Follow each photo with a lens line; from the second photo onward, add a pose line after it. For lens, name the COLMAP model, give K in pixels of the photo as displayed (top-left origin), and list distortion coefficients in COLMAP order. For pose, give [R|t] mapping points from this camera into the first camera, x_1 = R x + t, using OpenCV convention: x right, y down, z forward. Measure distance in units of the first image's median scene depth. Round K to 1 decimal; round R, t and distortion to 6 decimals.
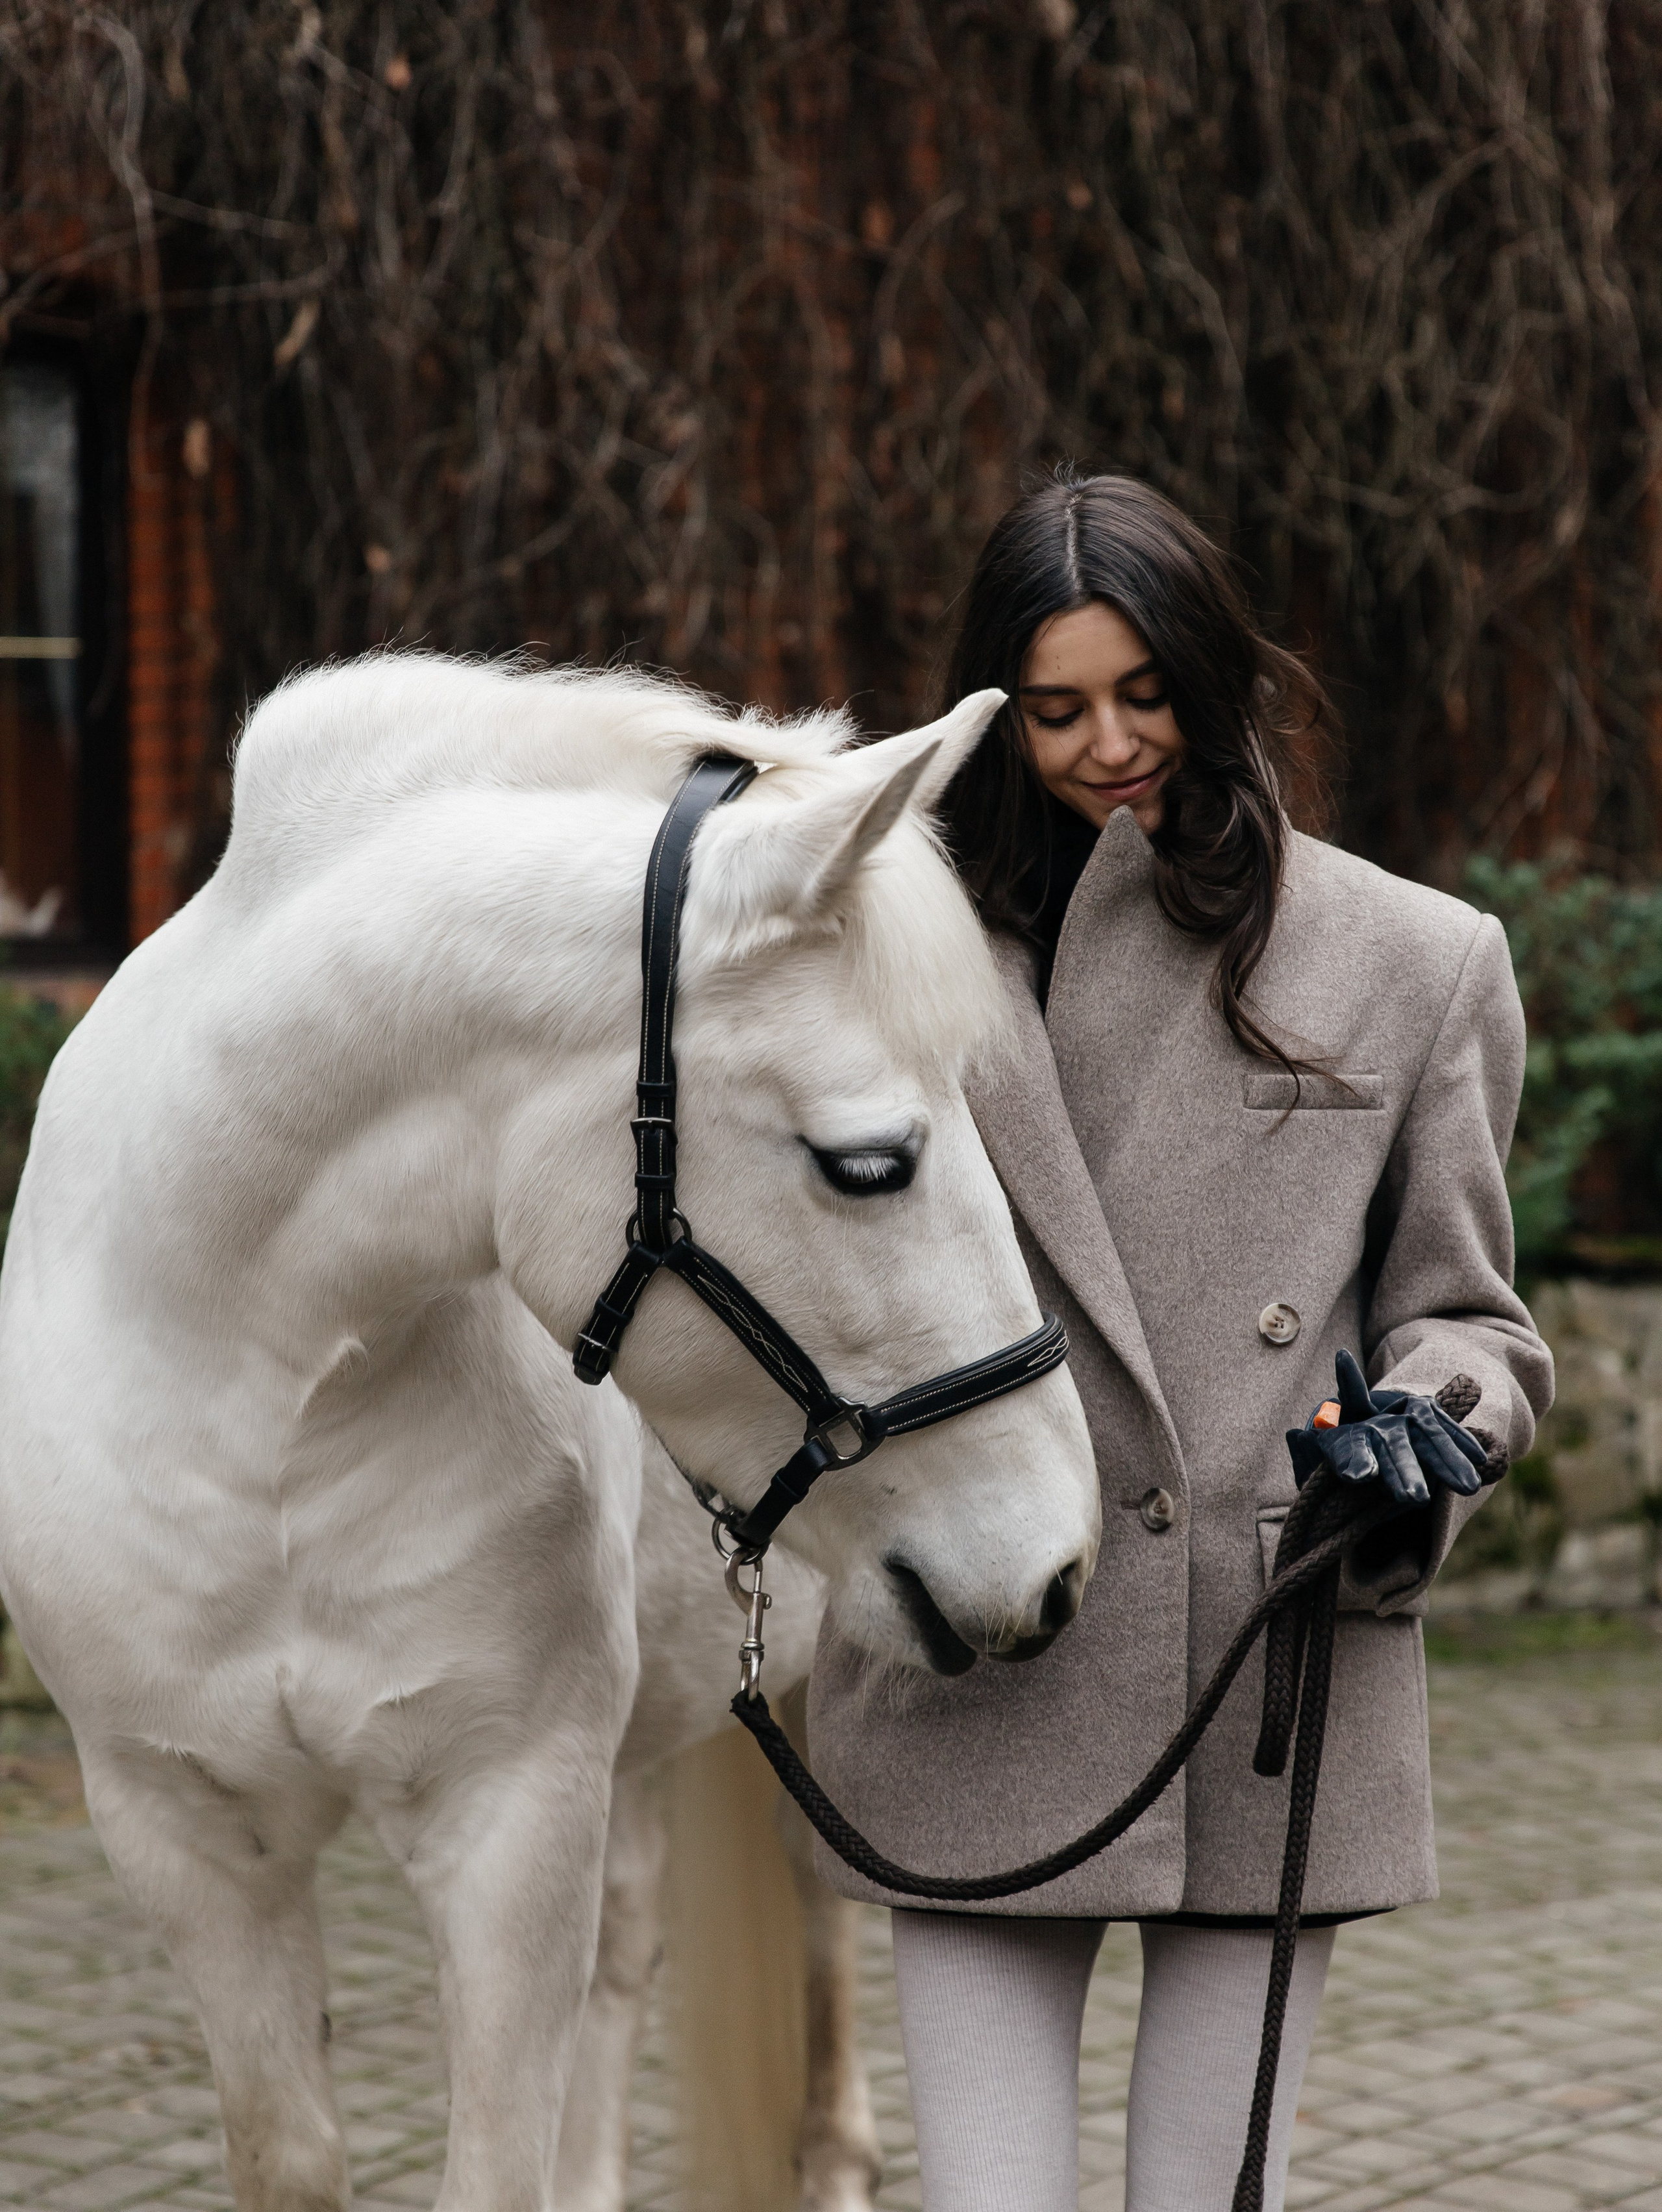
lens RADIAL K [[3476.4, 0, 831.0], [0, 3476.4, 1106.0], [0, 0, 1]] dist [-0.005379, 0.063112]
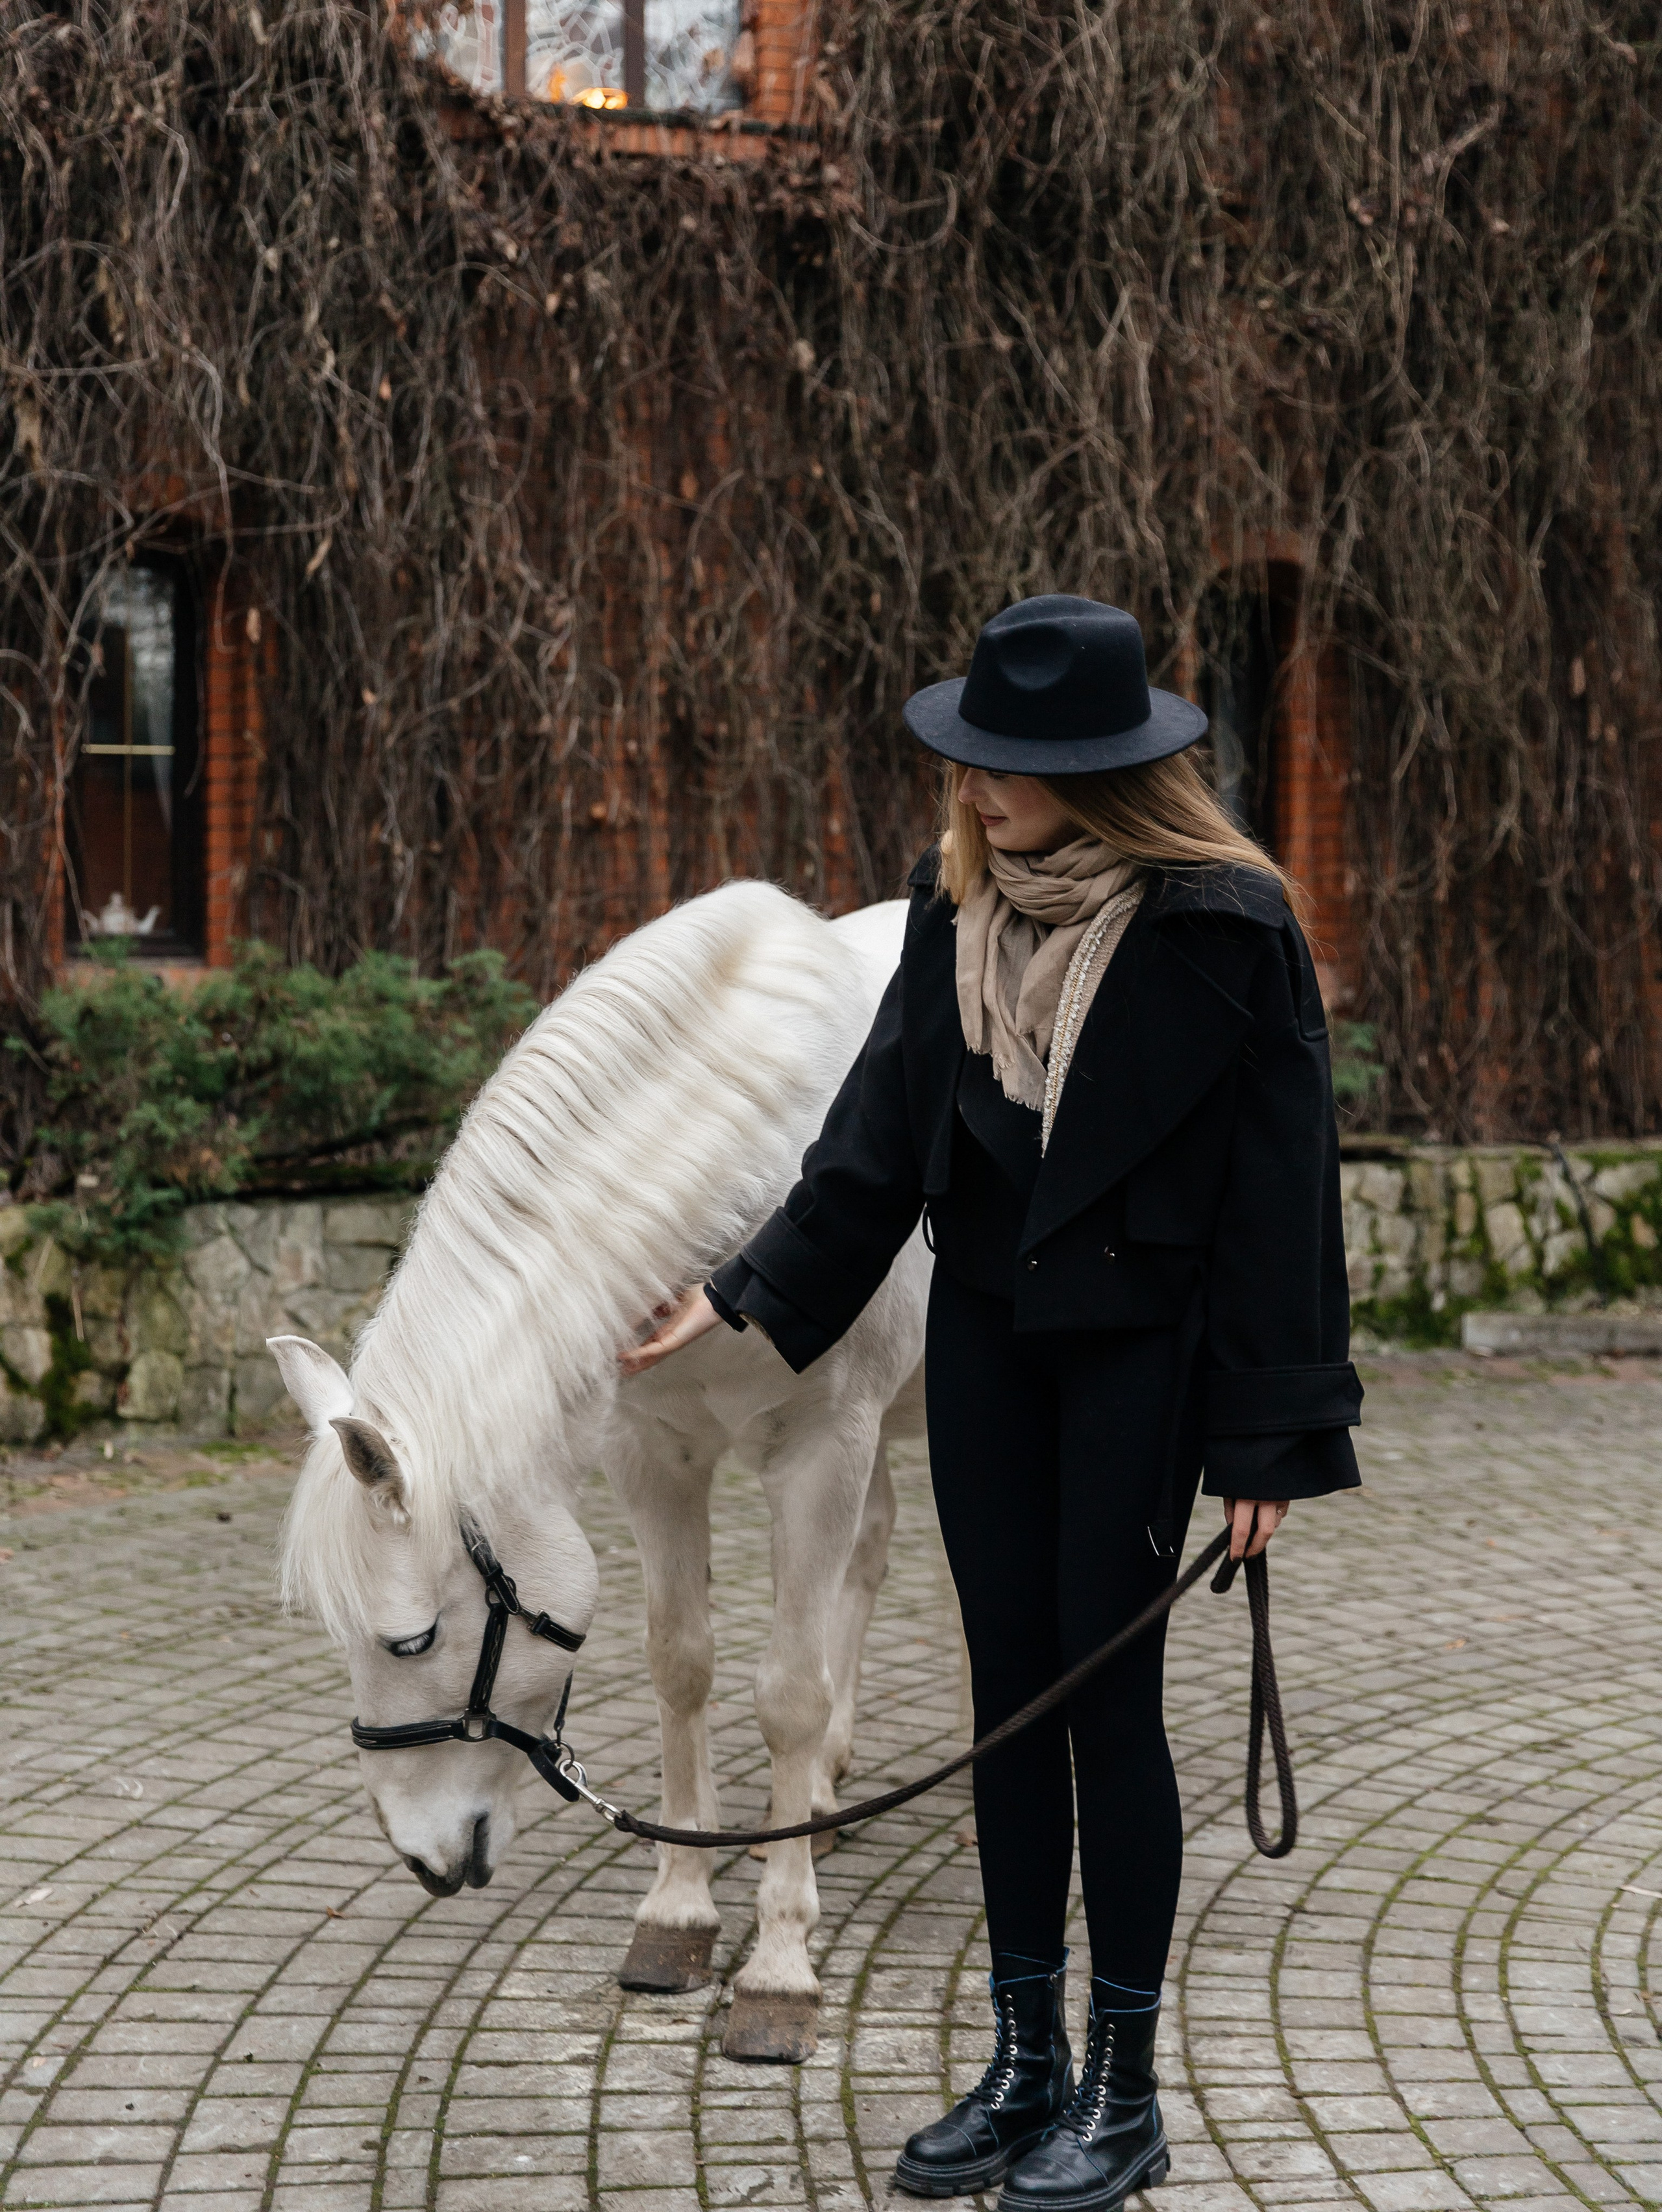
lens RADIAL K [[3360.6, 0, 826.5], [0, 3360.6, 996.2], [0, 0, 1]] dist [-0.017371, -0.036142]
pose [[0.999558, 0.005732, 0.029186, 0.032683], [-0.004916, 0.999597, -0.027963, 0.018880], [-0.029335, 0.027808, 0.999183, -0.516293]]
